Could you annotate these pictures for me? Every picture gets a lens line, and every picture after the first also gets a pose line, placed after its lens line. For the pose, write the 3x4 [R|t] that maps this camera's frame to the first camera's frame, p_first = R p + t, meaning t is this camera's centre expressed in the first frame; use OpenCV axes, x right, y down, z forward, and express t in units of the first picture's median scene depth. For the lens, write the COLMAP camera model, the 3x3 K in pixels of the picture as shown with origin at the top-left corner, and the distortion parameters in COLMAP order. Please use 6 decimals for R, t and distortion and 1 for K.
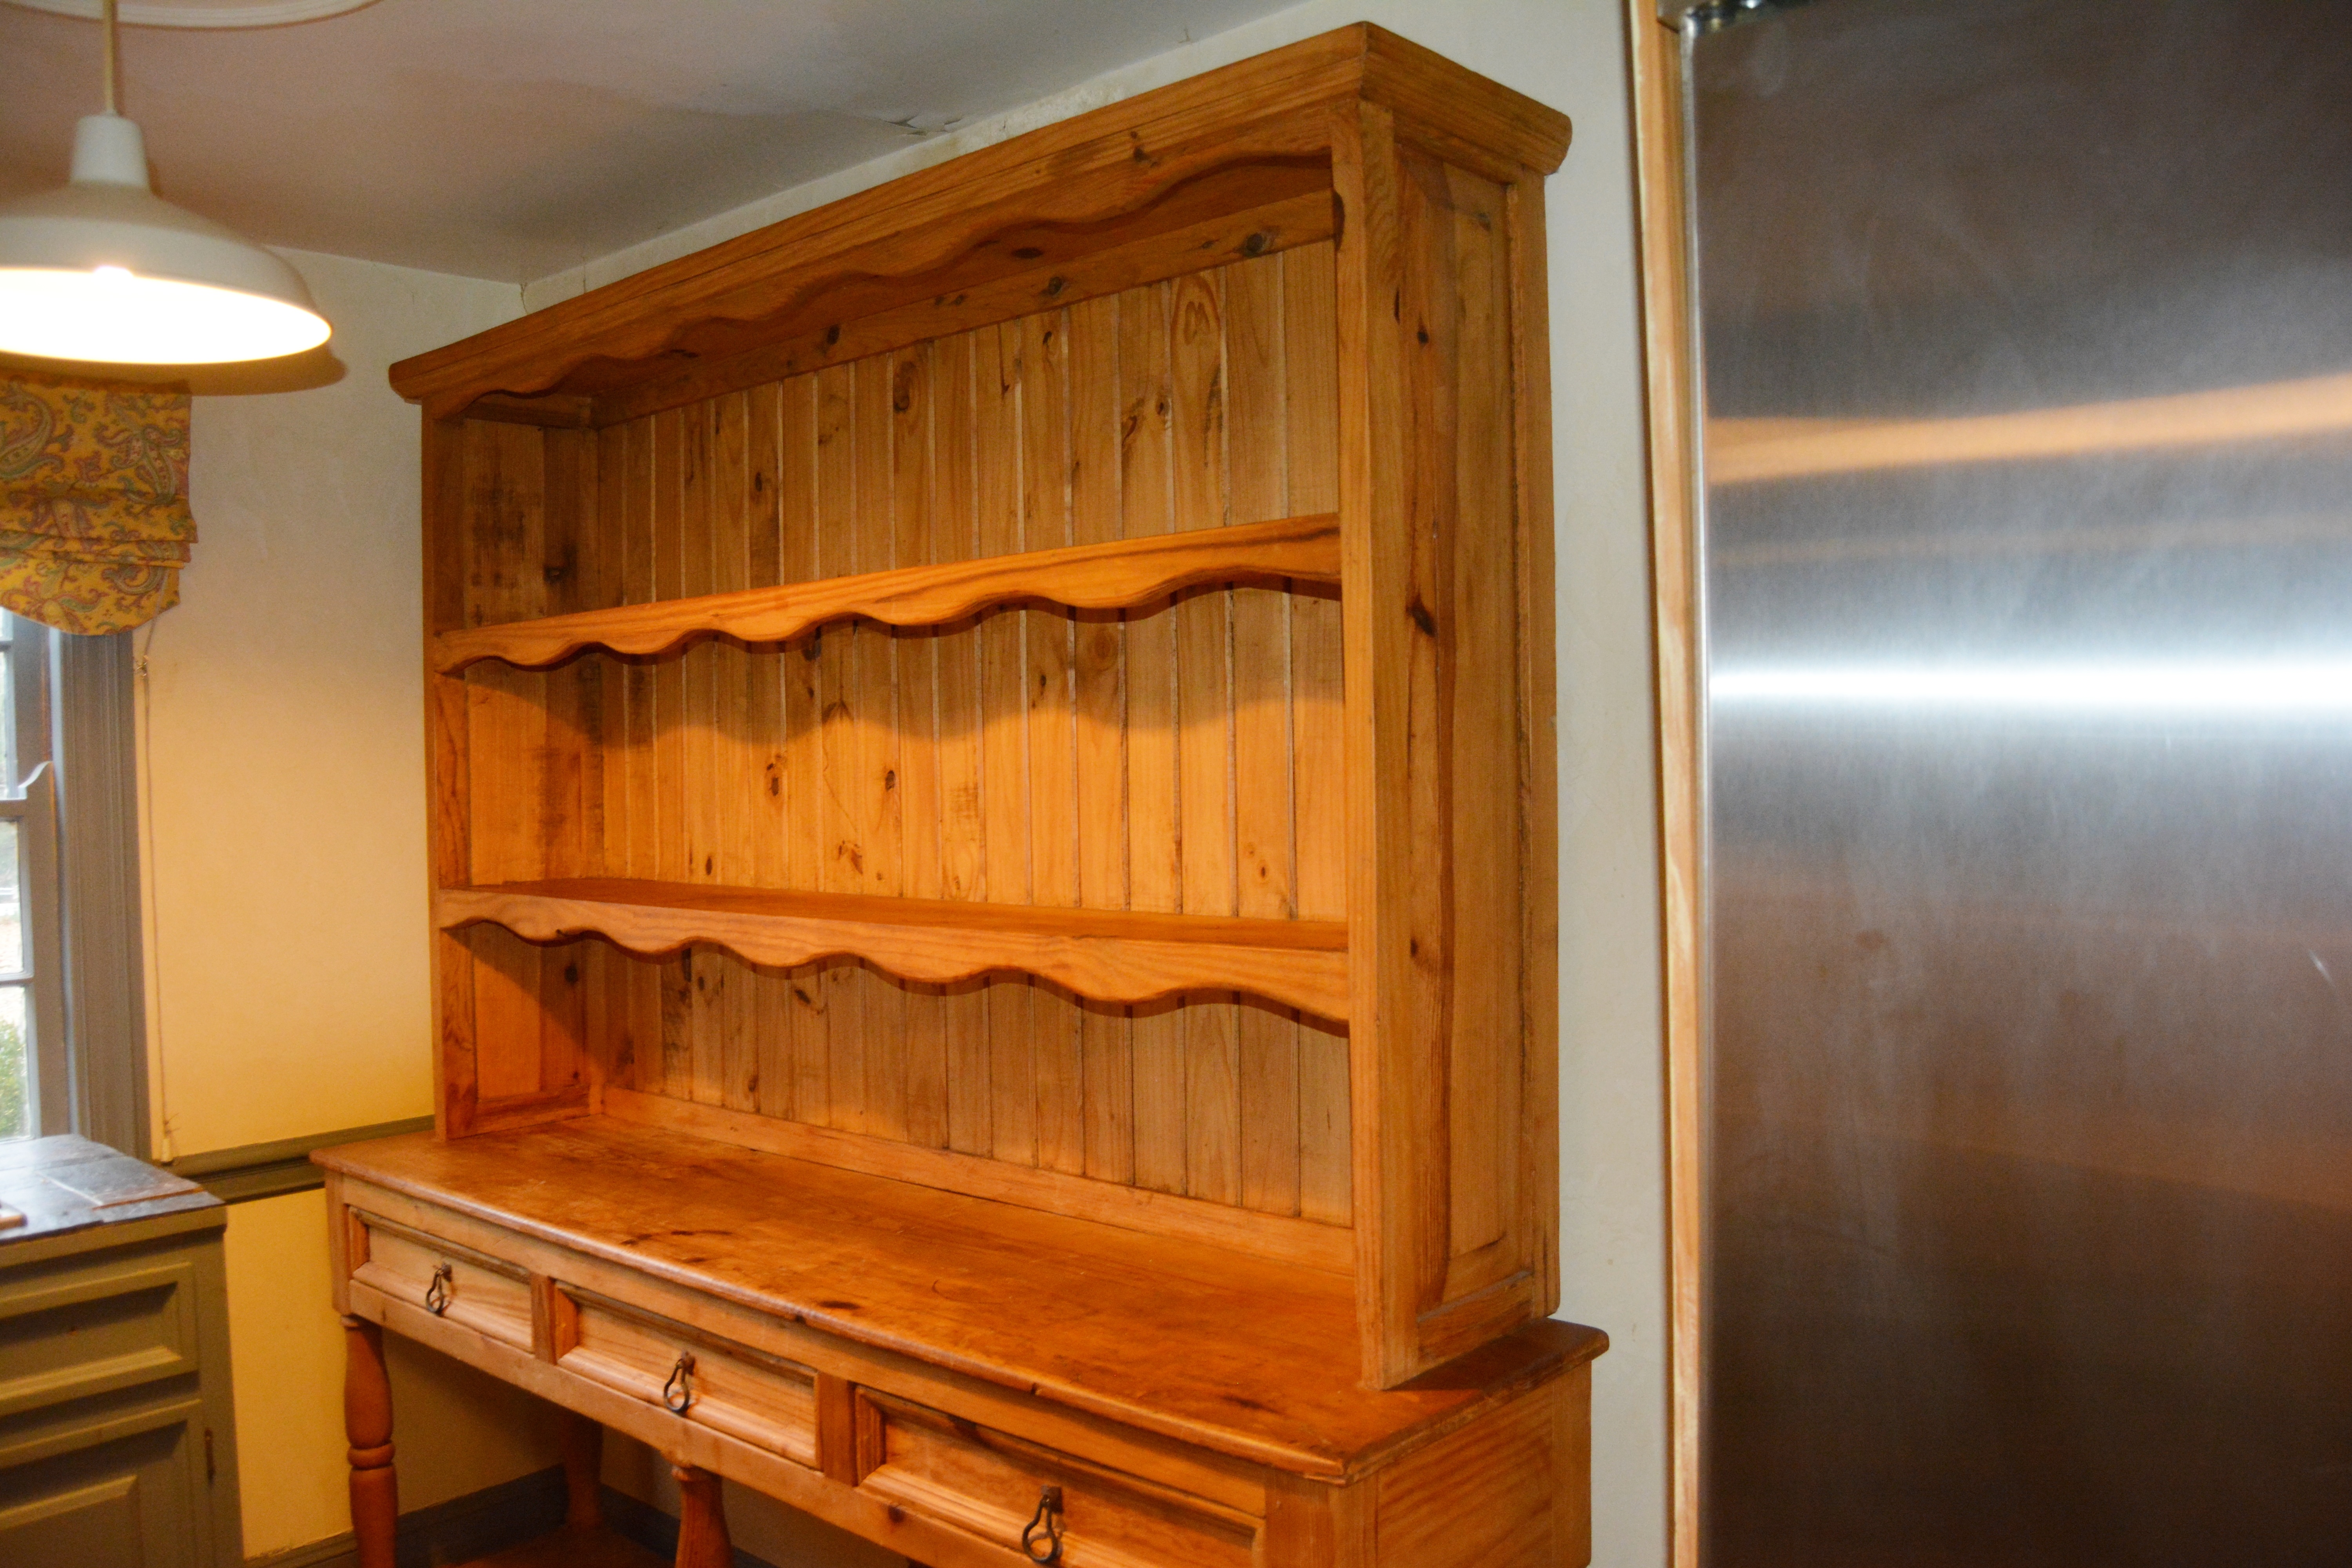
lens RADIAL K [[1853.4, 0, 1173.5], [0, 1853.4, 796.6], [0, 0, 1]] dist [-0.091154, 0.032633]
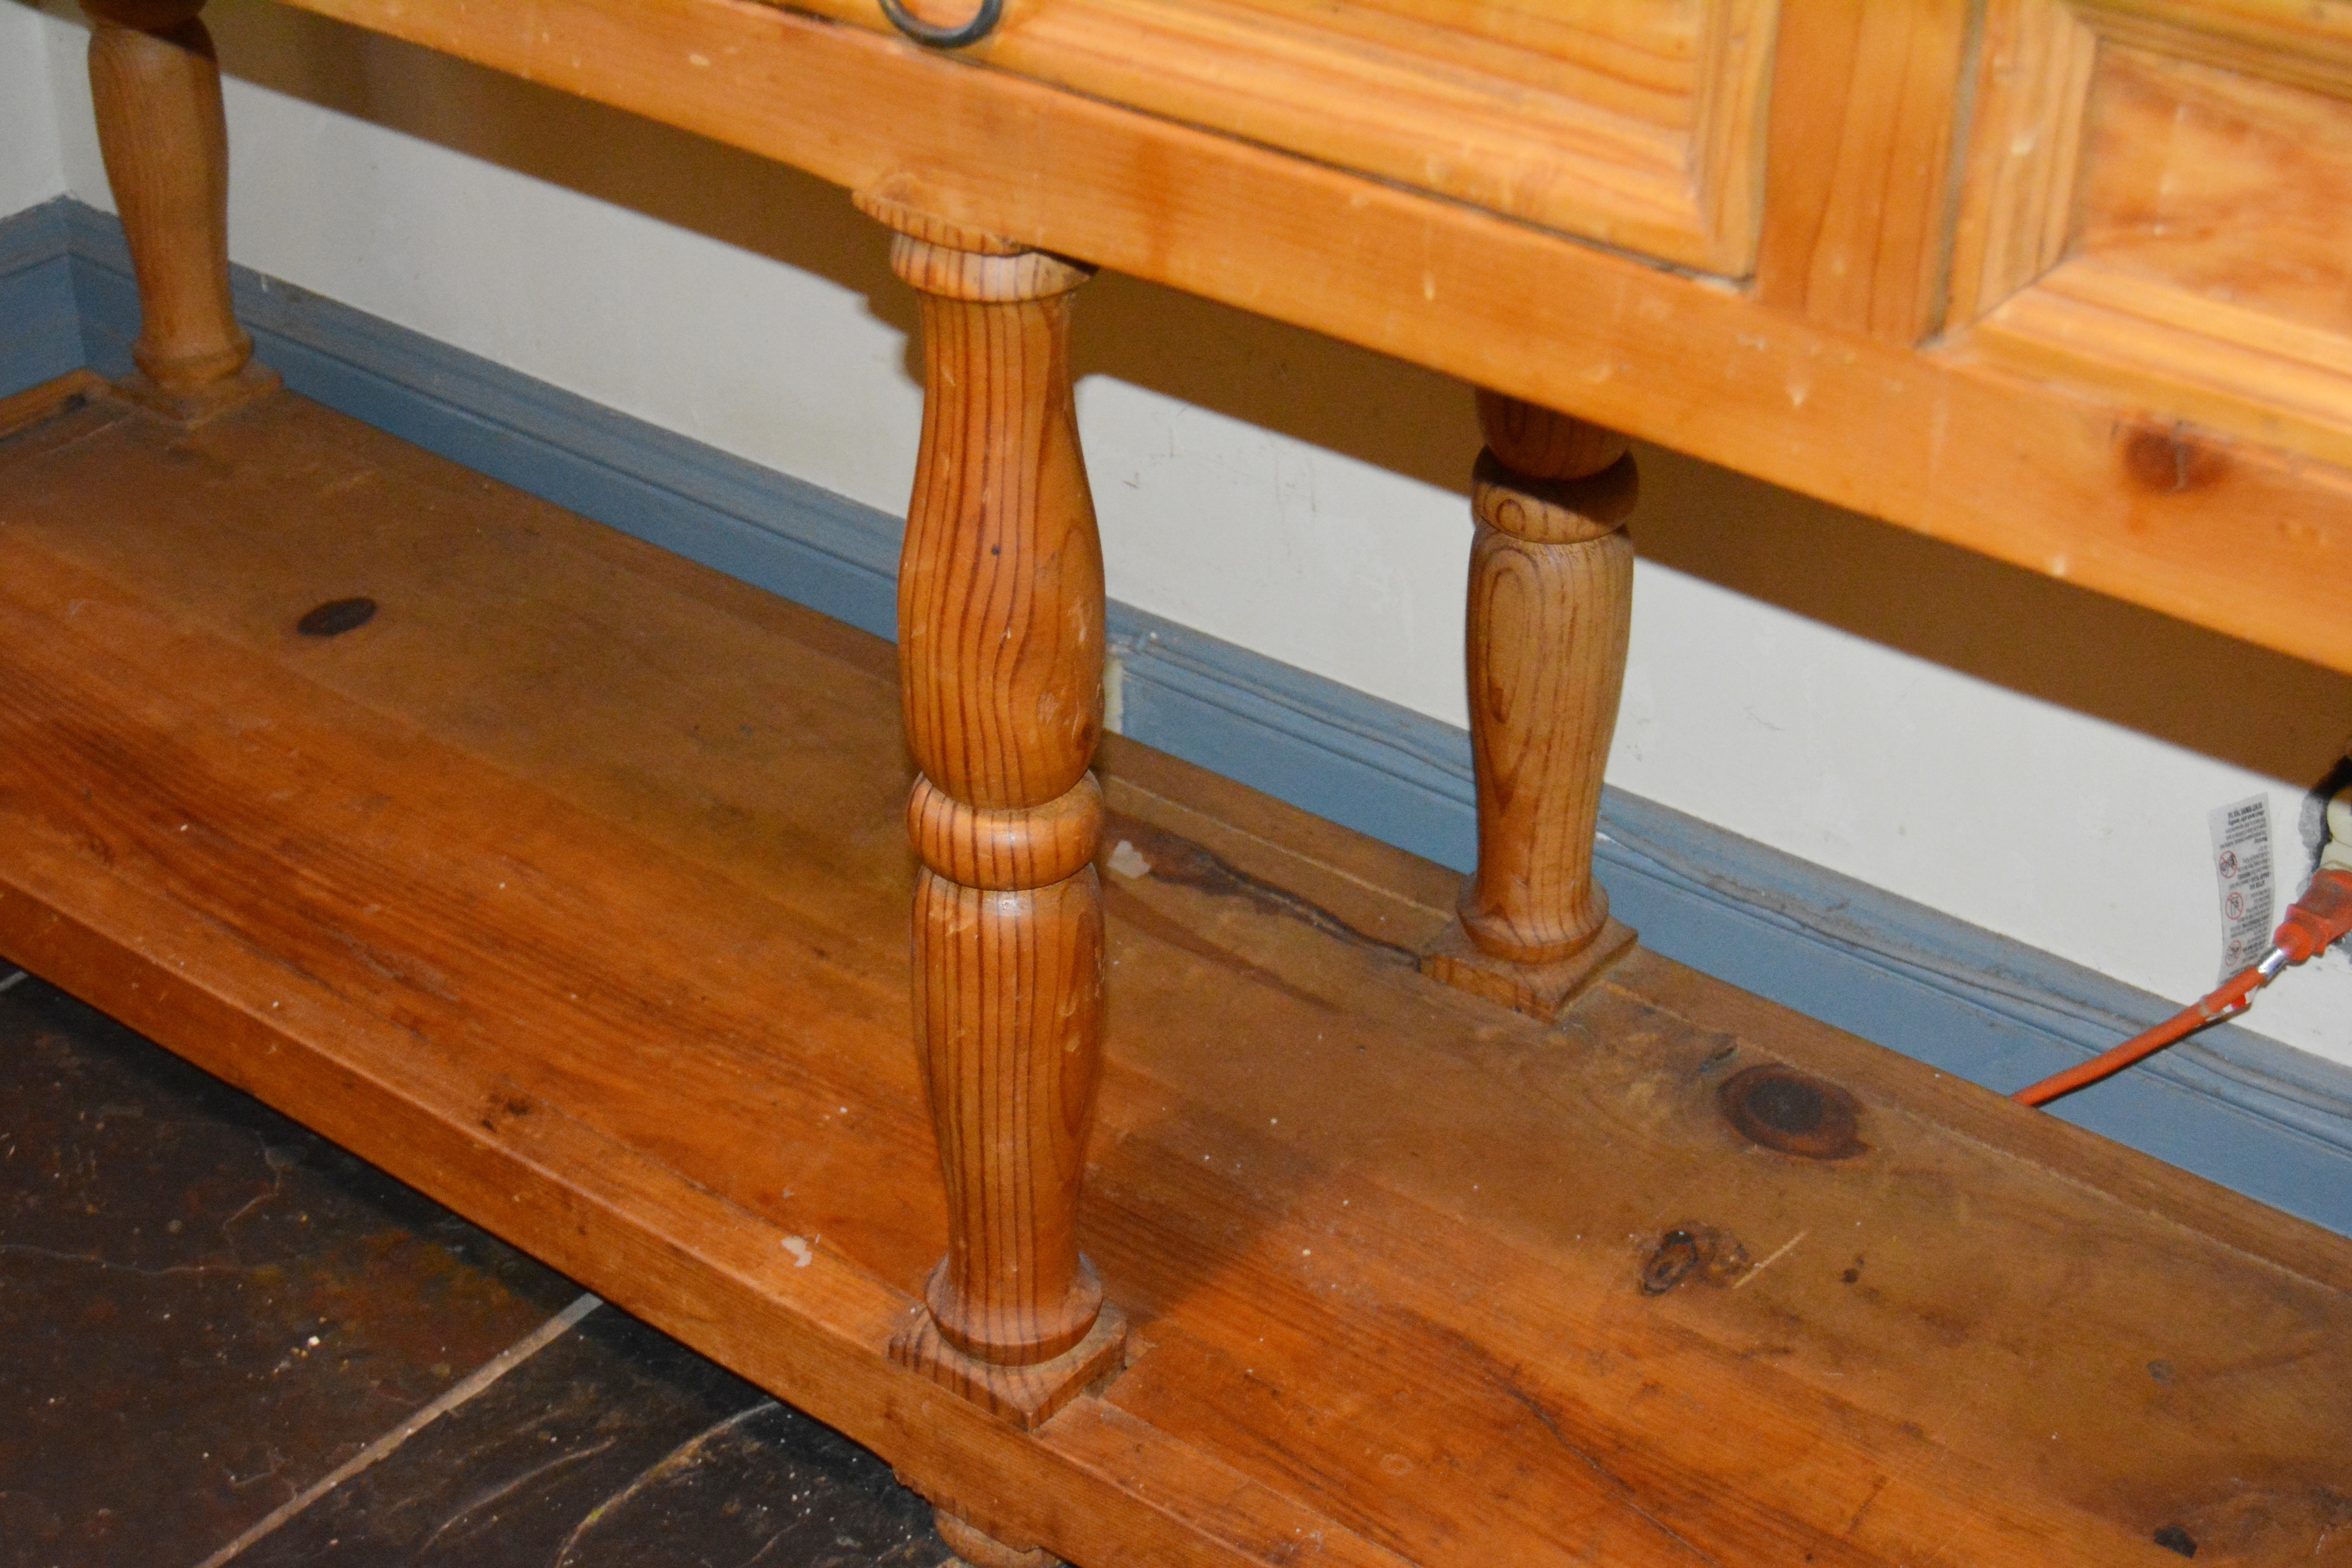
lens RADIAL K [[3680.8, 0, 1176.0], [0, 3680.8, 784.0], [0, 0, 1]] dist [-0.027947, -0.064175]
pose [[0.996456, -0.007147, 0.083813, -0.272221], [-0.035376, 0.868385, 0.494628, 0.164116], [-0.076316, -0.495840, 0.865054, 0.478571]]
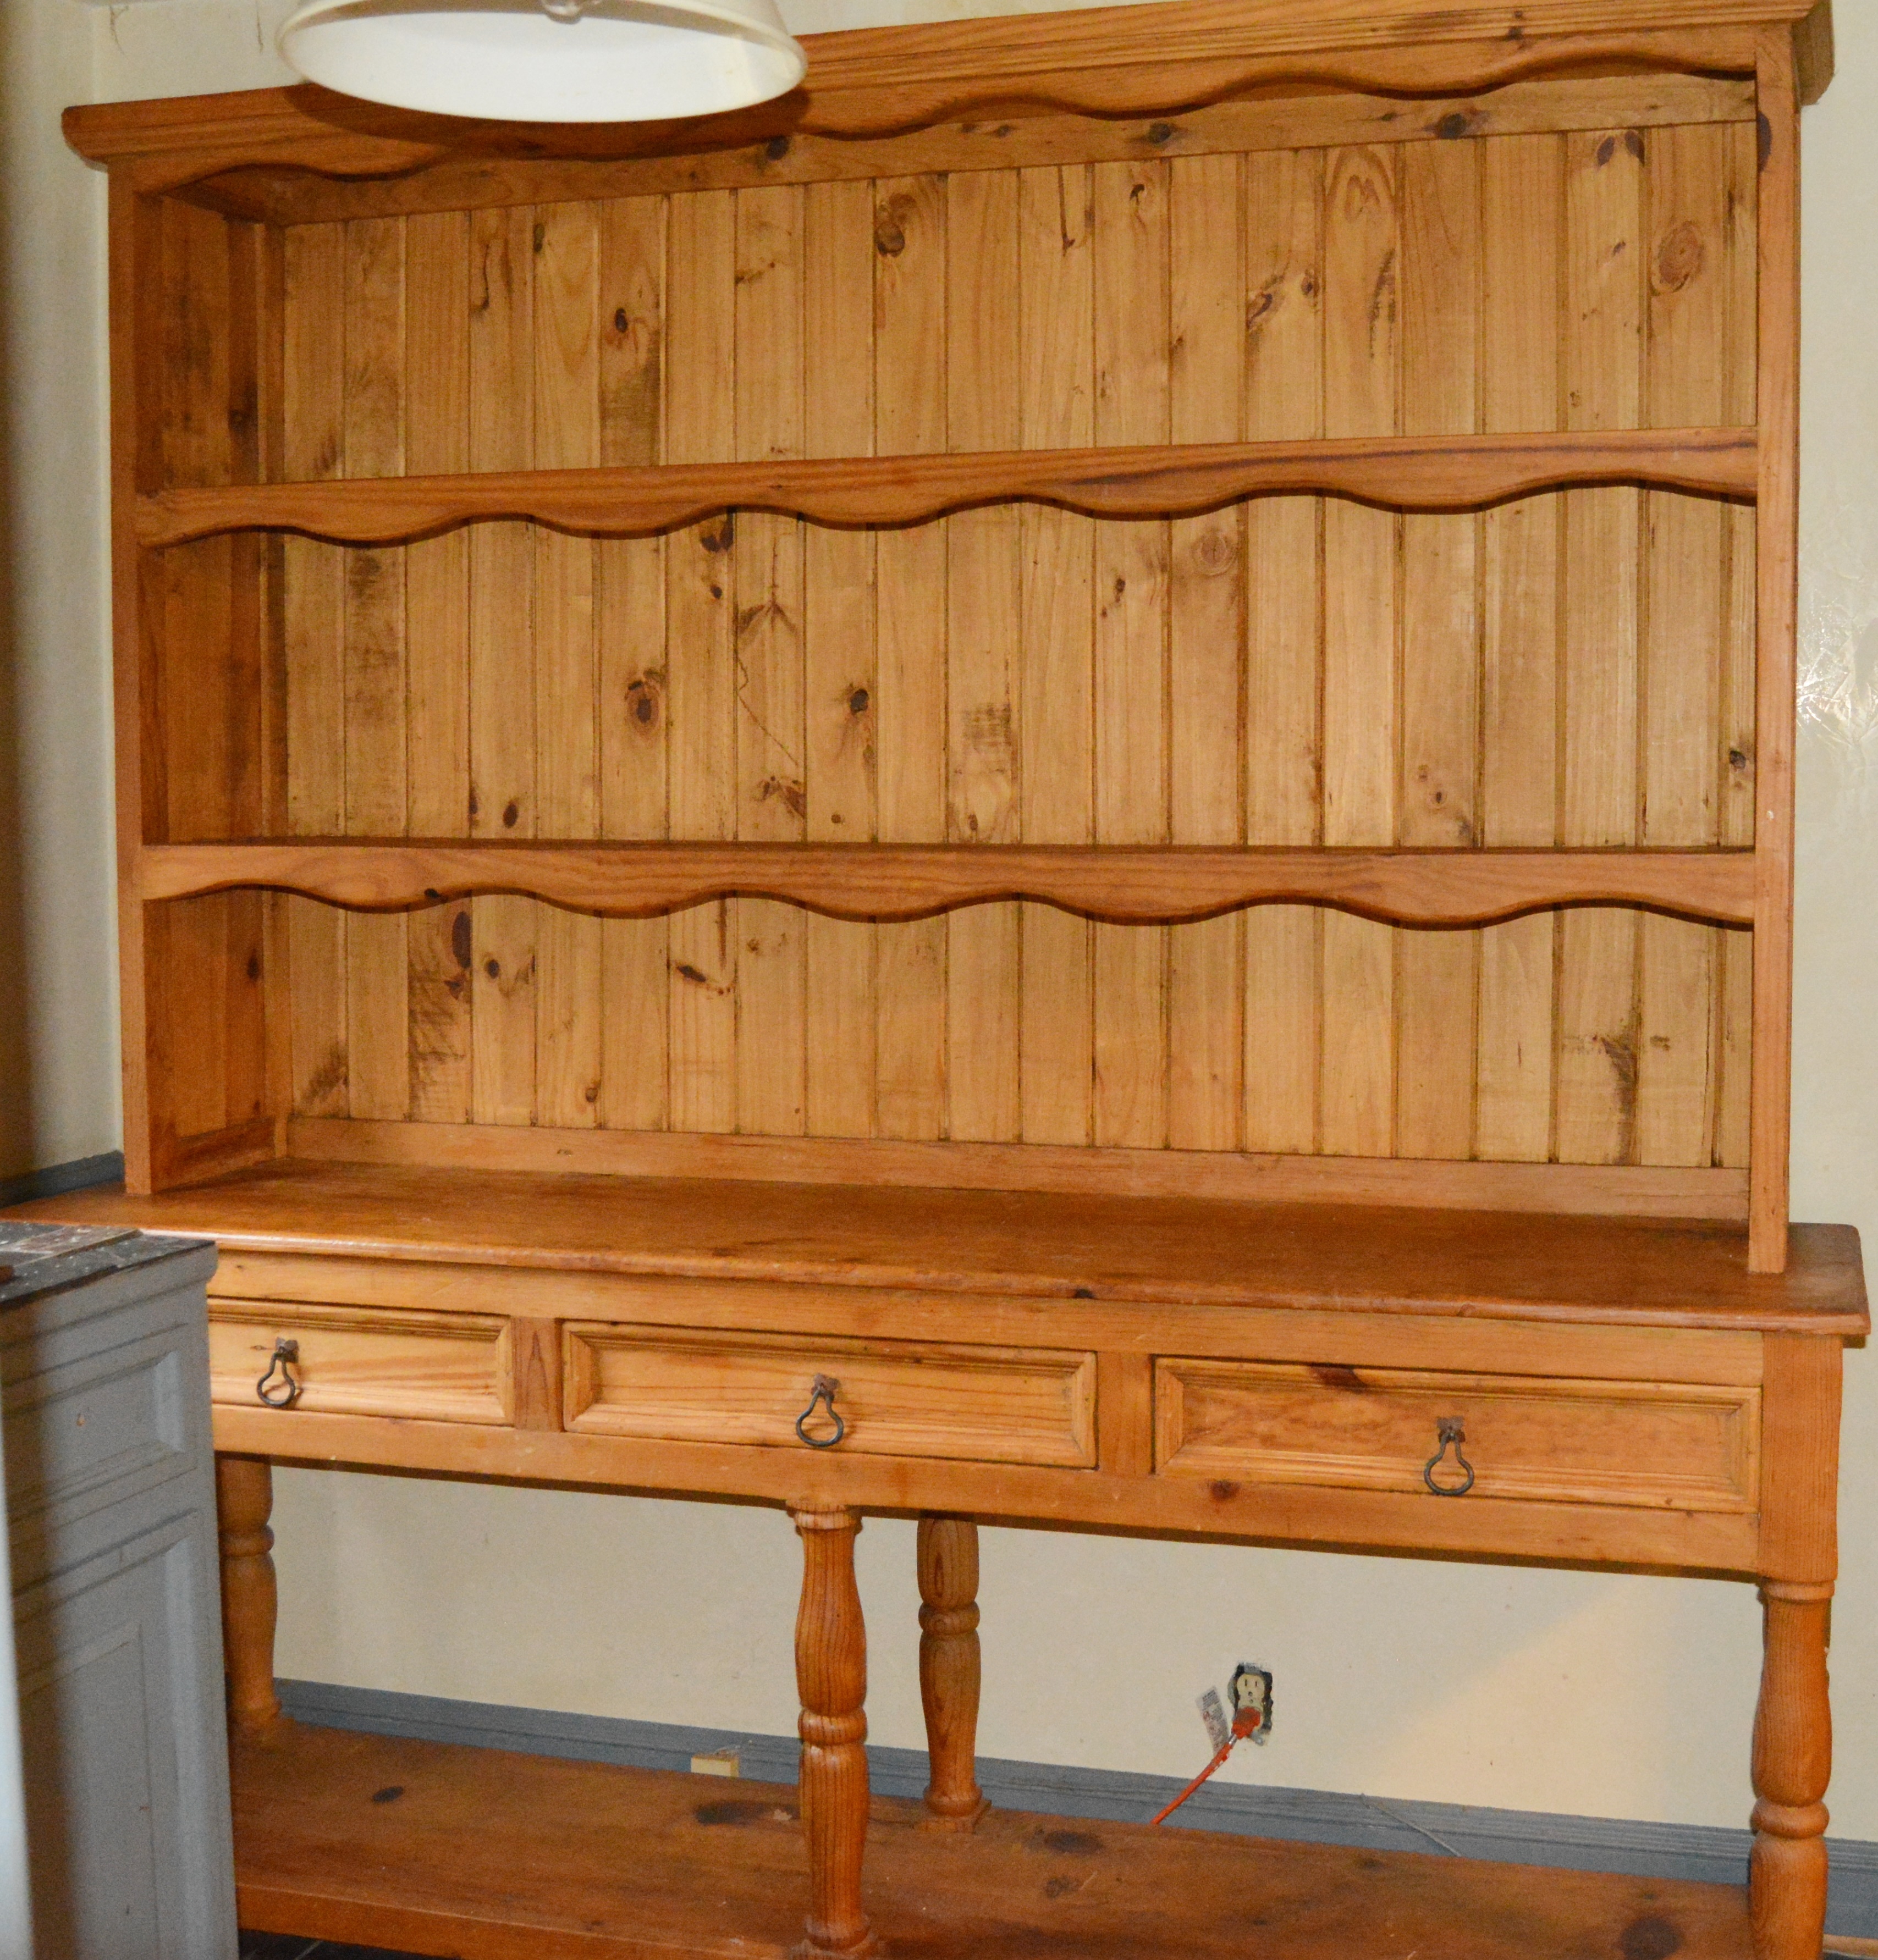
lens RADIAL K [[2619.4, 0, 1084.8], [0, 2619.4, 911.2], [0, 0, 1]] dist [-0.092949, 0.049223]
pose [[0.895826, -0.011234, 0.444263, -0.661865], [-0.003407, 0.999477, 0.032144, 0.053281], [-0.444392, -0.030309, 0.895319, -0.103463]]
